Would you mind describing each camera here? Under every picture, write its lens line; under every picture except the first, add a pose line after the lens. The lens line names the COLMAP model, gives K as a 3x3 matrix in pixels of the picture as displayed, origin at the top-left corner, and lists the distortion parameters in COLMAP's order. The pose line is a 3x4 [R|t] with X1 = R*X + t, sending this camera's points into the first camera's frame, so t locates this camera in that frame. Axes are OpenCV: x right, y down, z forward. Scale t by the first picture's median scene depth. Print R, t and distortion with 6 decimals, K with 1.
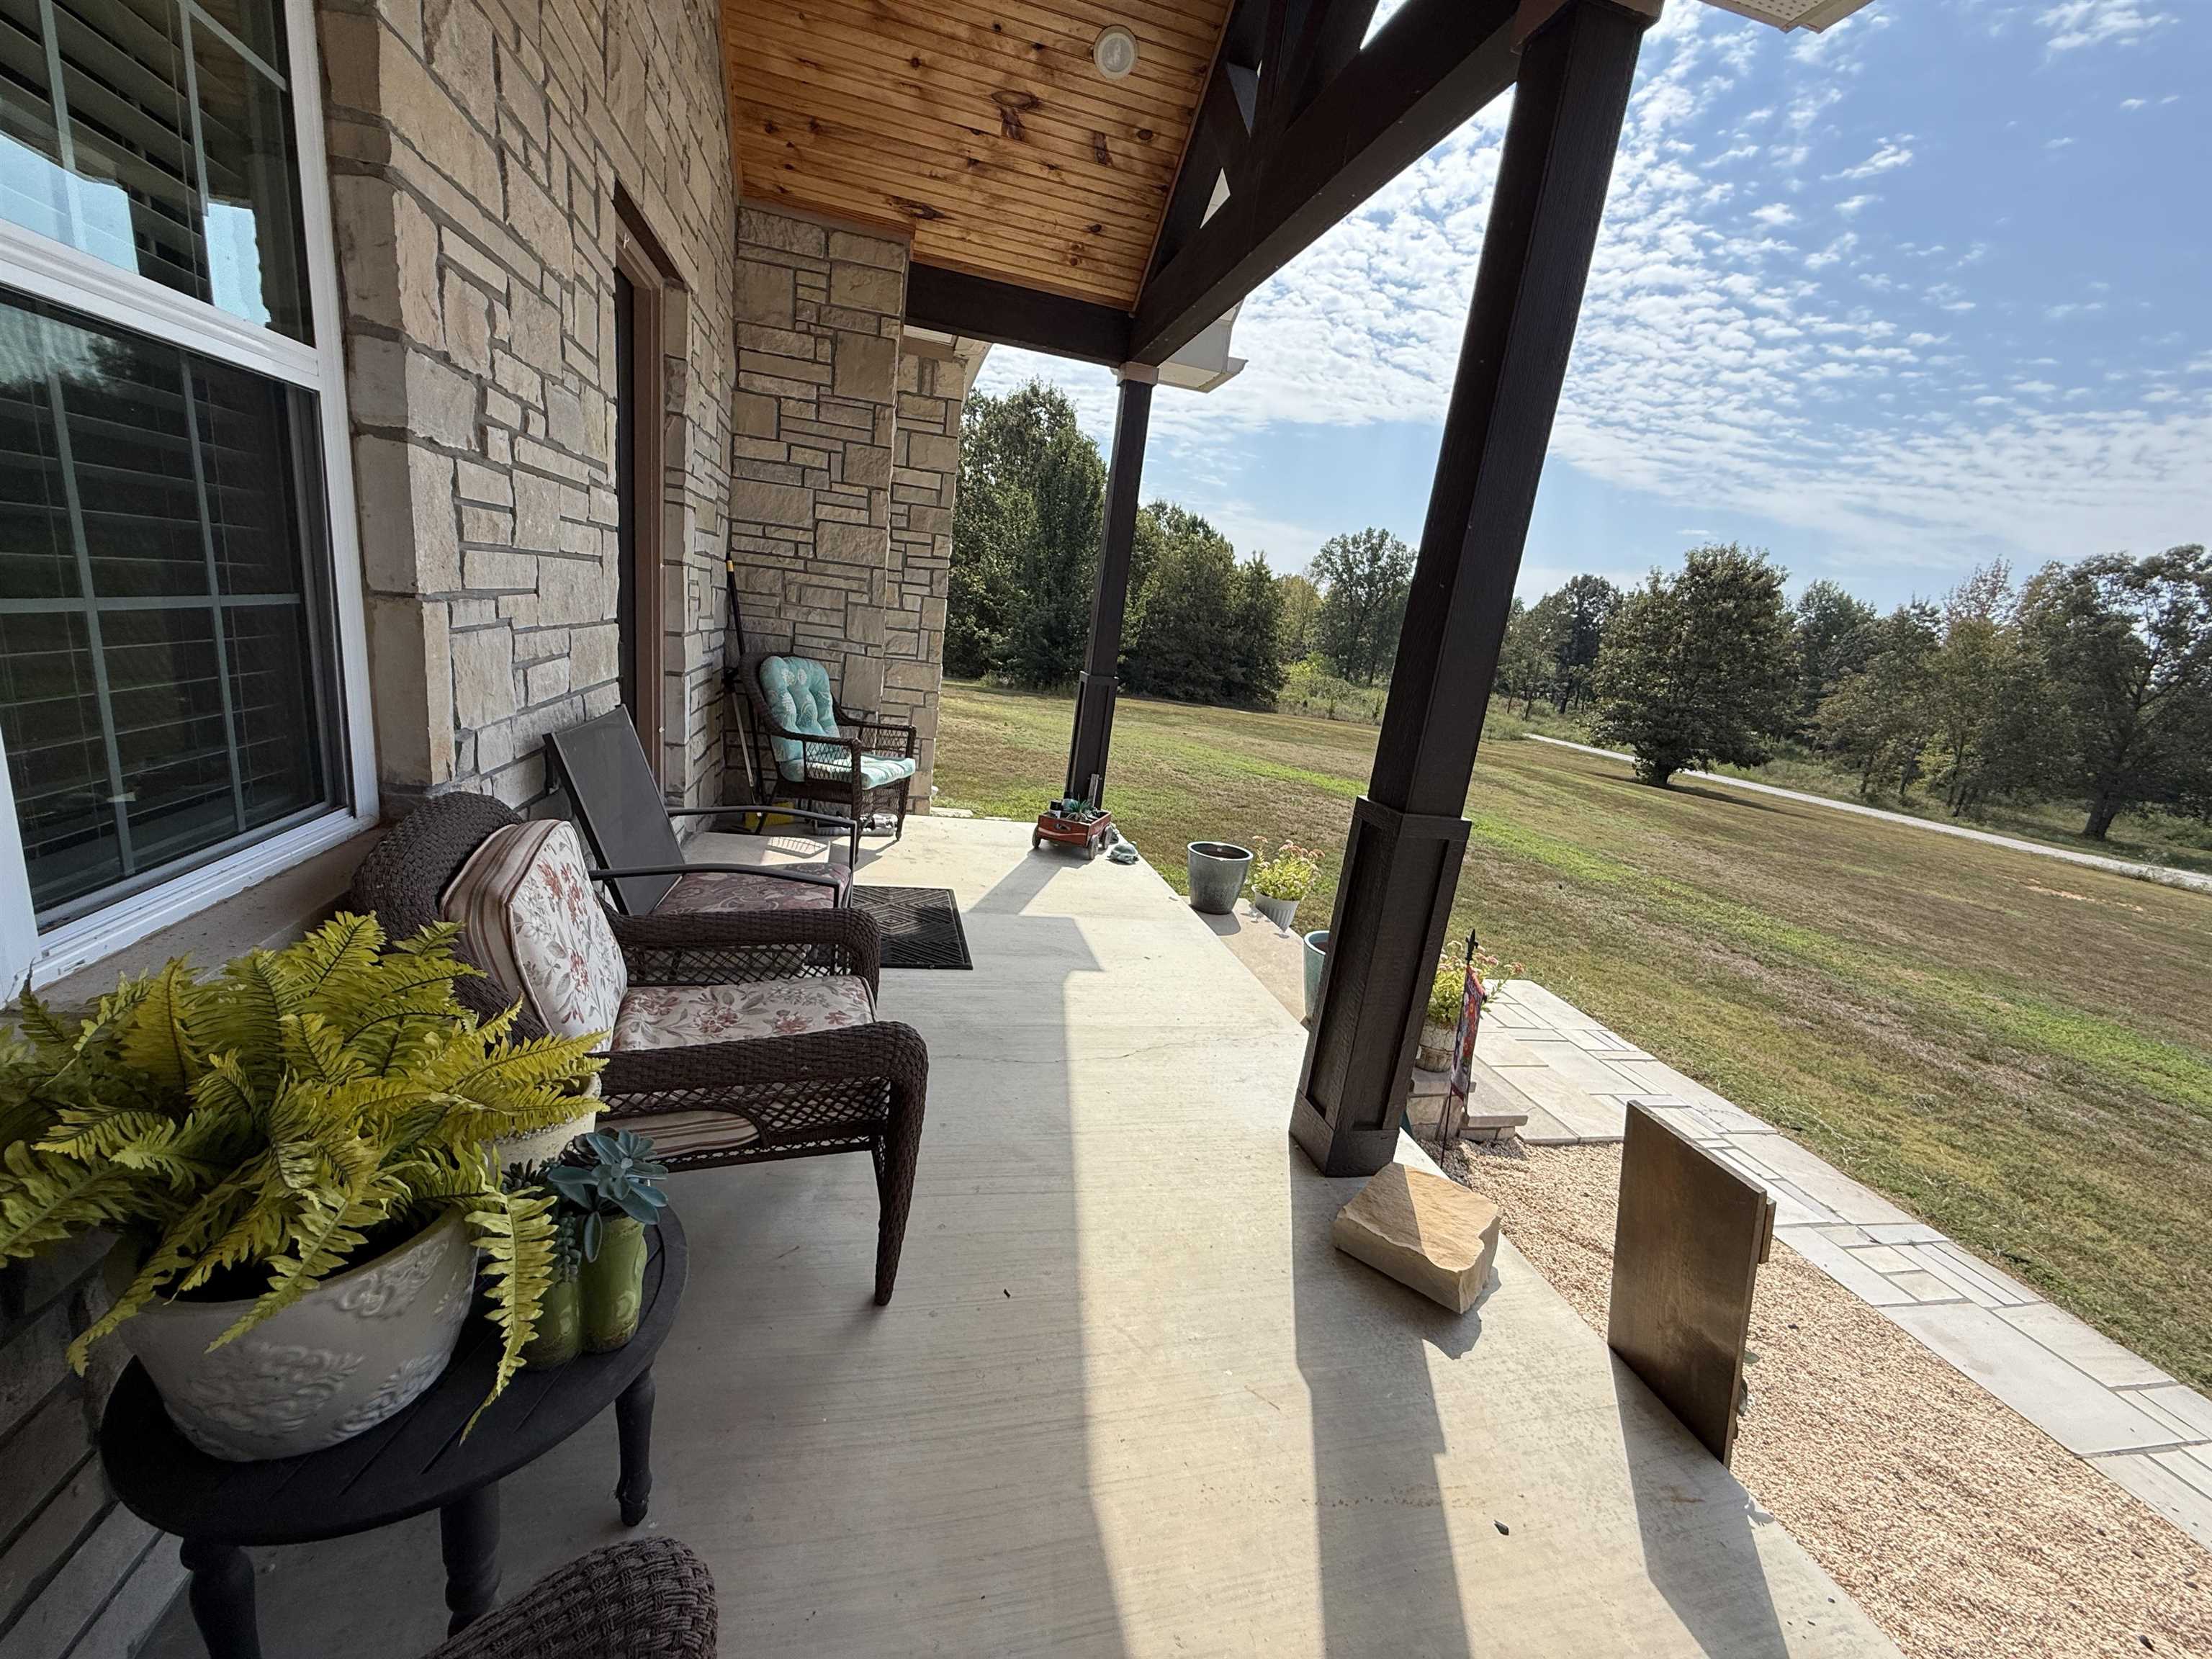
lens RADIAL K [[883.0, 0, 1100.0], [0, 883.0, 833.5], [0, 0, 1]] dist [0.001504, -0.001185]
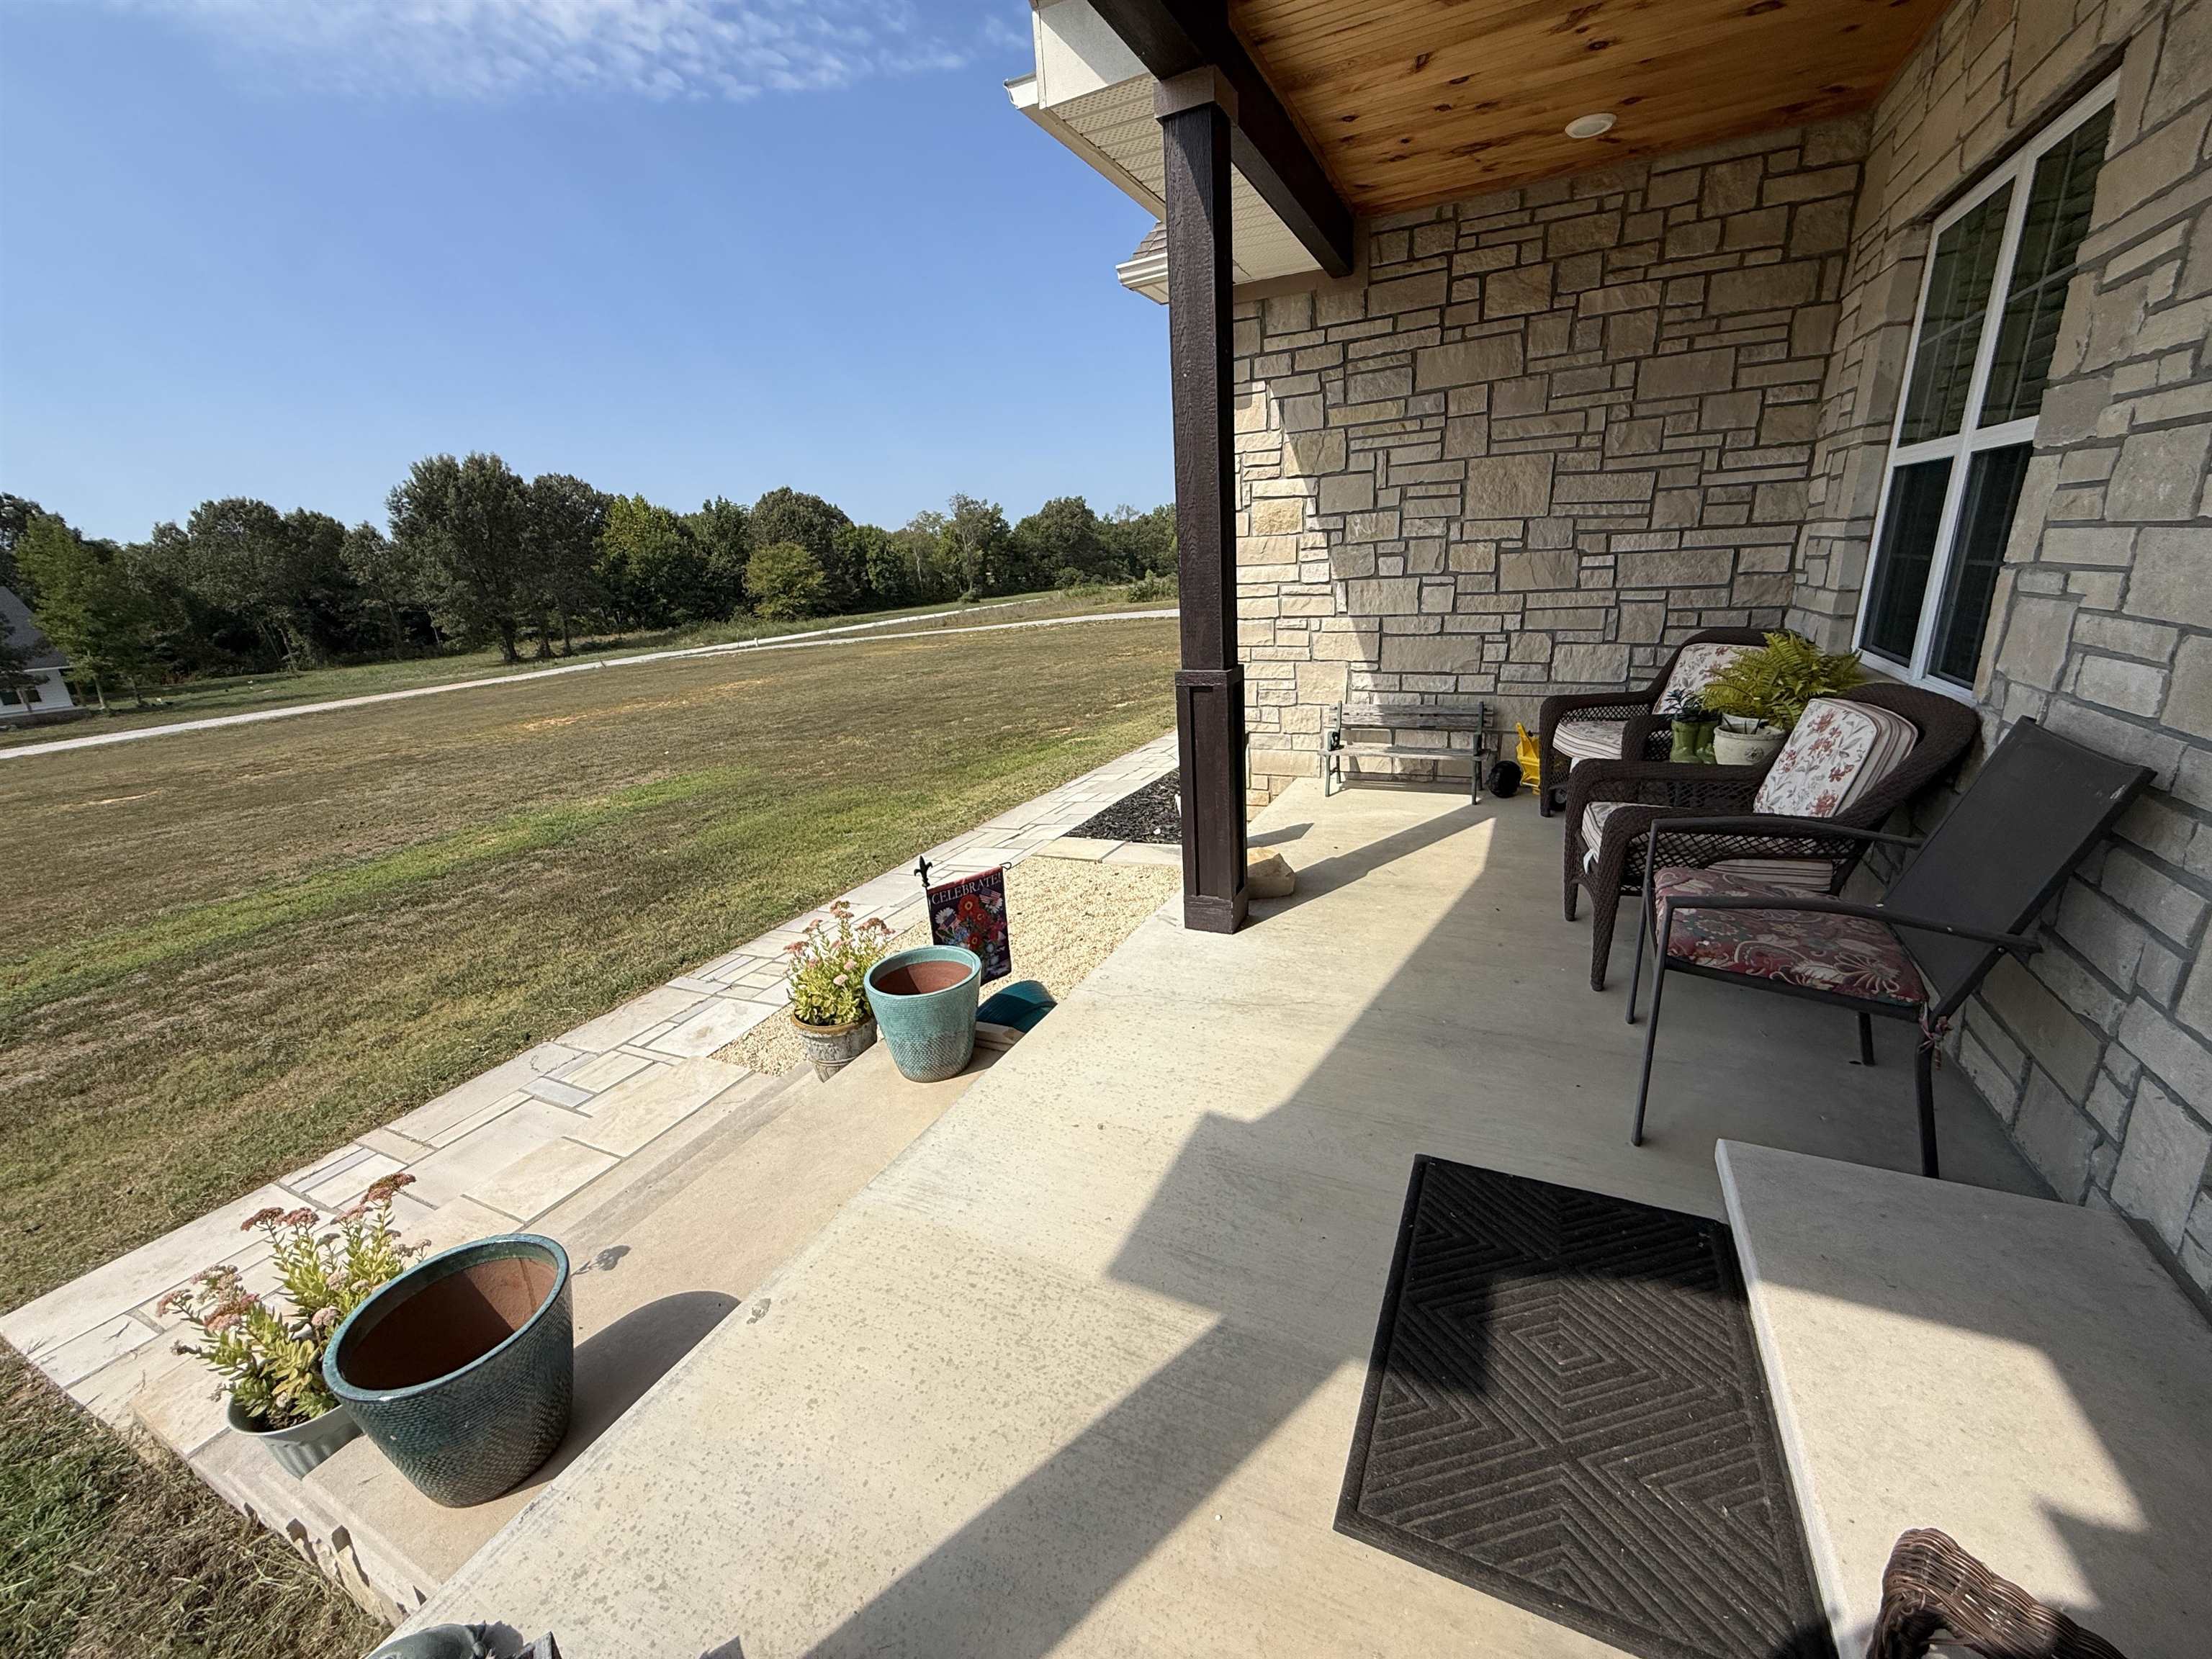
lens RADIAL K [[883.0, 0, 1114.2], [0, 883.0, 846.0], [0, 0, 1]] dist [0.001504, -0.001185]
pose [[-0.775560, -0.275519, 0.567975, -0.247501], [0.113859, 0.823922, 0.555148, -0.360788], [-0.620921, 0.495220, -0.607630, 1.270272]]
